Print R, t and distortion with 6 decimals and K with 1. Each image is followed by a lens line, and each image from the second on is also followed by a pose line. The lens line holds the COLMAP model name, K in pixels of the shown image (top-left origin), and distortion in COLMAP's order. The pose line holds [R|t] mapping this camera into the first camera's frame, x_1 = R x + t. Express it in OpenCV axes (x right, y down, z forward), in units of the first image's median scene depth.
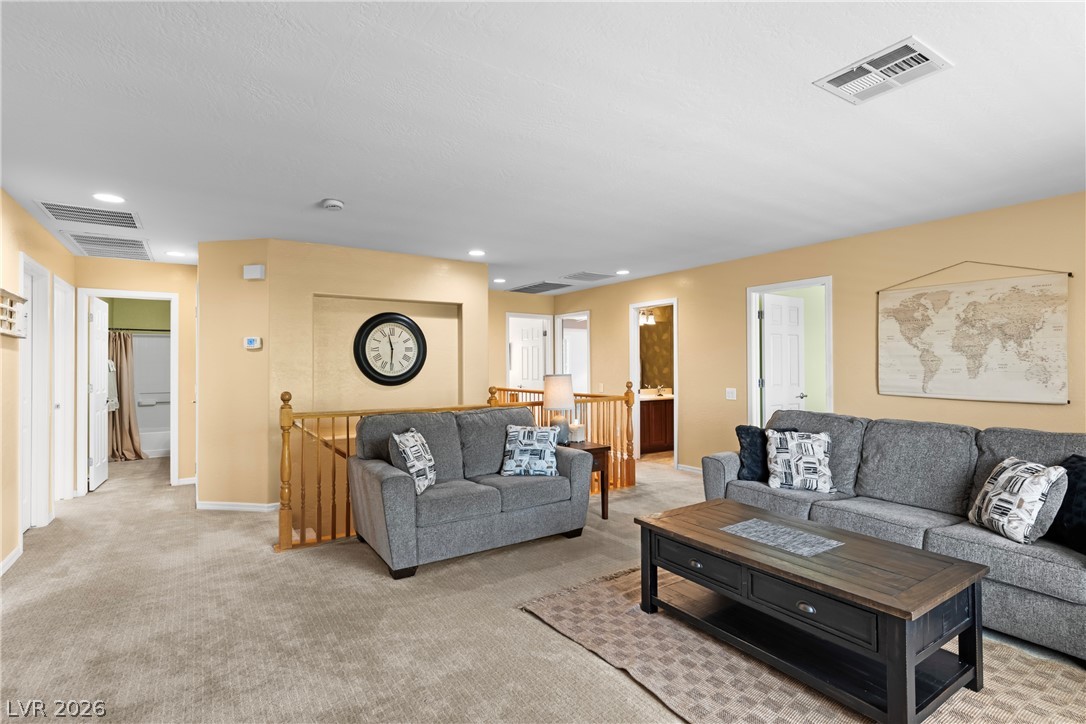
lens RADIAL K [[513.9, 0, 542.0], [0, 513.9, 361.1], [0, 0, 1]] dist [0.005305, 0.000099]
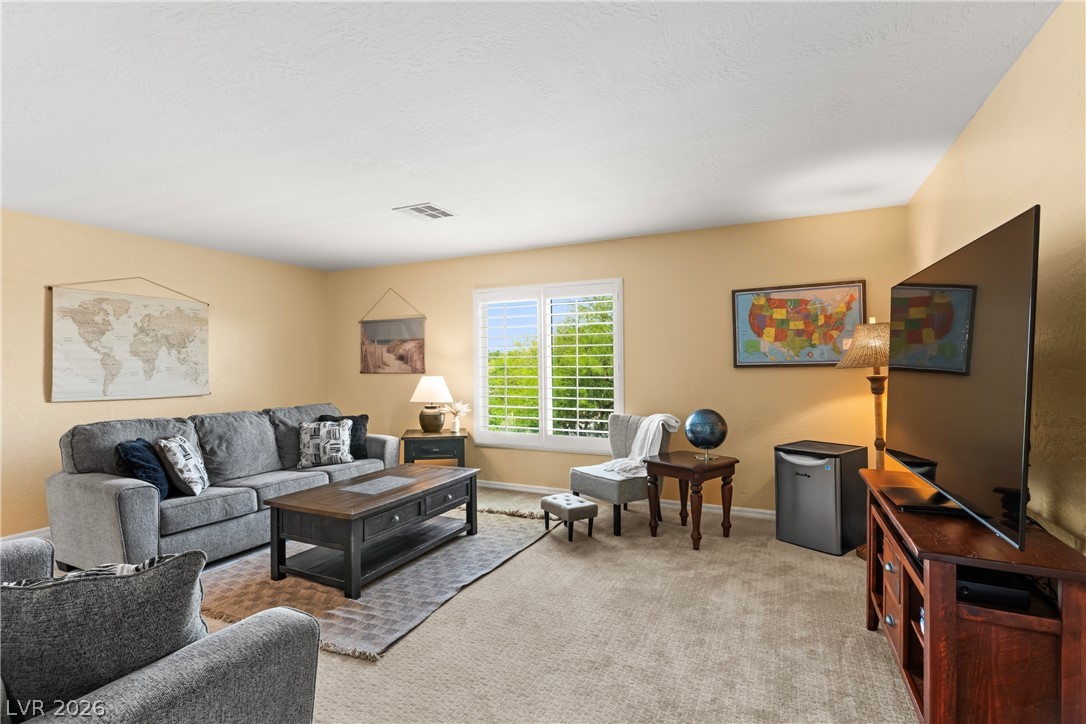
lens RADIAL K [[513.9, 0, 543.5], [0, 513.9, 363.5], [0, 0, 1]] dist [0.005305, 0.000099]
pose [[-0.507943, 0.003217, 0.861385, -0.630365], [0.000888, 0.999994, -0.003212, 0.001693], [-0.861390, -0.000867, -0.507943, 0.832153]]
